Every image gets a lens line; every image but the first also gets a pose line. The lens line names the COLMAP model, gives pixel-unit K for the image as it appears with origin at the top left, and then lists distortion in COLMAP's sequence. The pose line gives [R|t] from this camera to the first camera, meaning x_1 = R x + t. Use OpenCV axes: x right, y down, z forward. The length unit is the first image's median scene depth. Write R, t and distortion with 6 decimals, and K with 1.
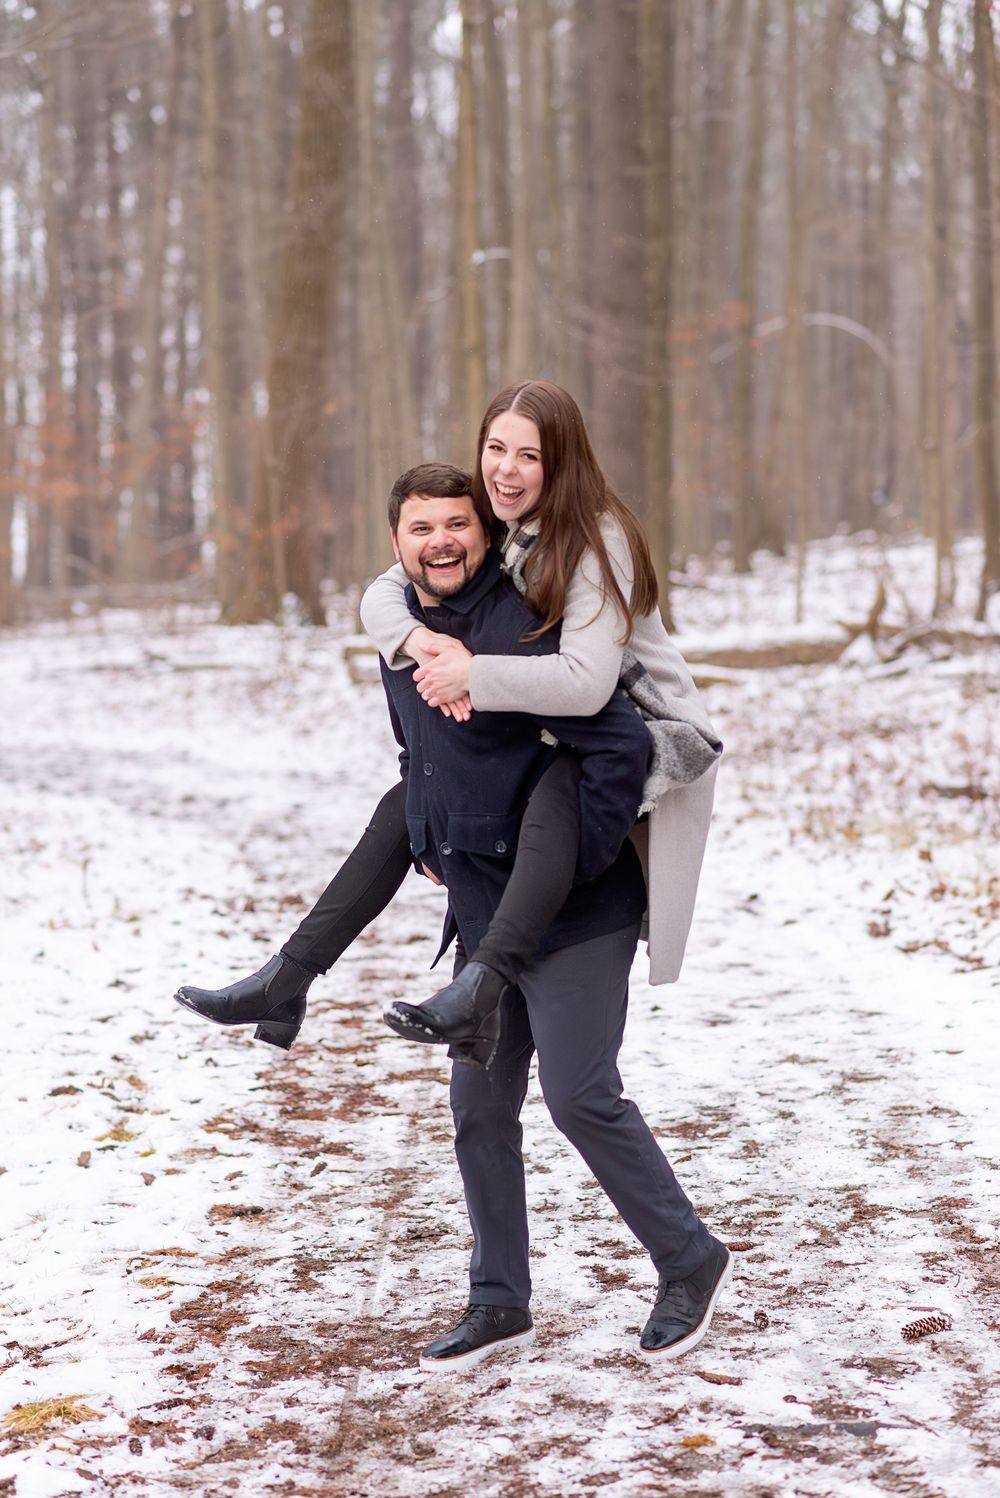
lens RADIAL K [[4082.2, 0, 498.3], [0, 4082.2, 747.4], [0, 0, 1]] dist [-0.117990, 0.000000]
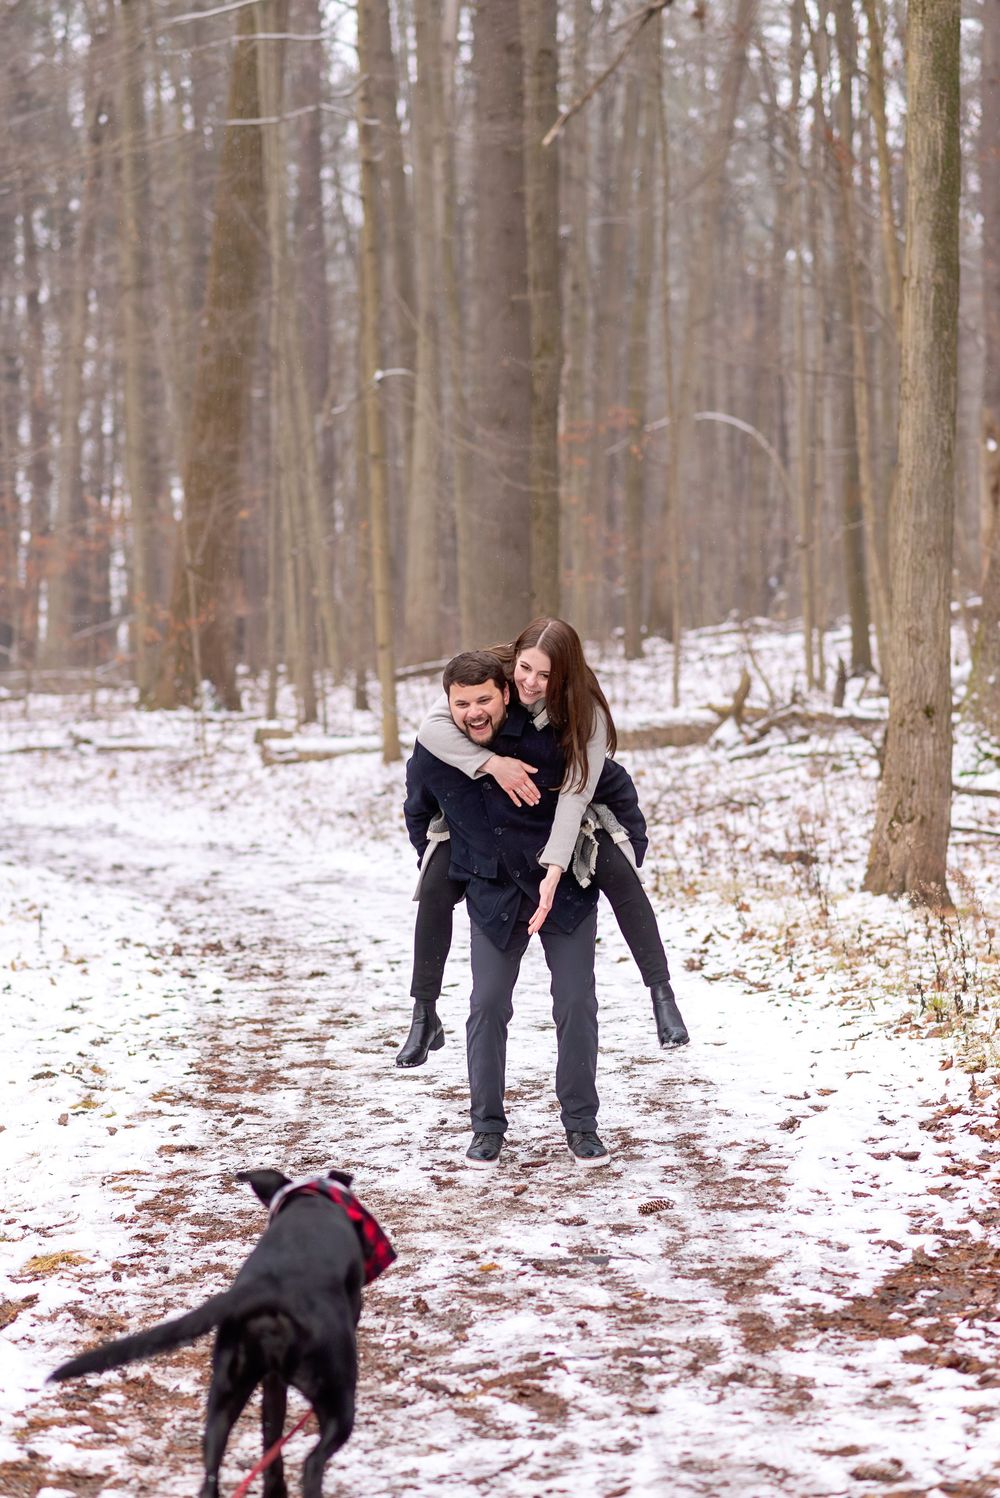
lens RADIAL K [[4082.2, 0, 501.5], [0, 4082.2, 751.1], [0, 0, 1]] dist [-0.117990, 0.000000]
pose [[0.999752, -0.002803, 0.022090, 0.005473], [0.003208, 0.999827, -0.018305, 0.001750], [-0.022035, 0.018371, 0.999588, -0.139581]]
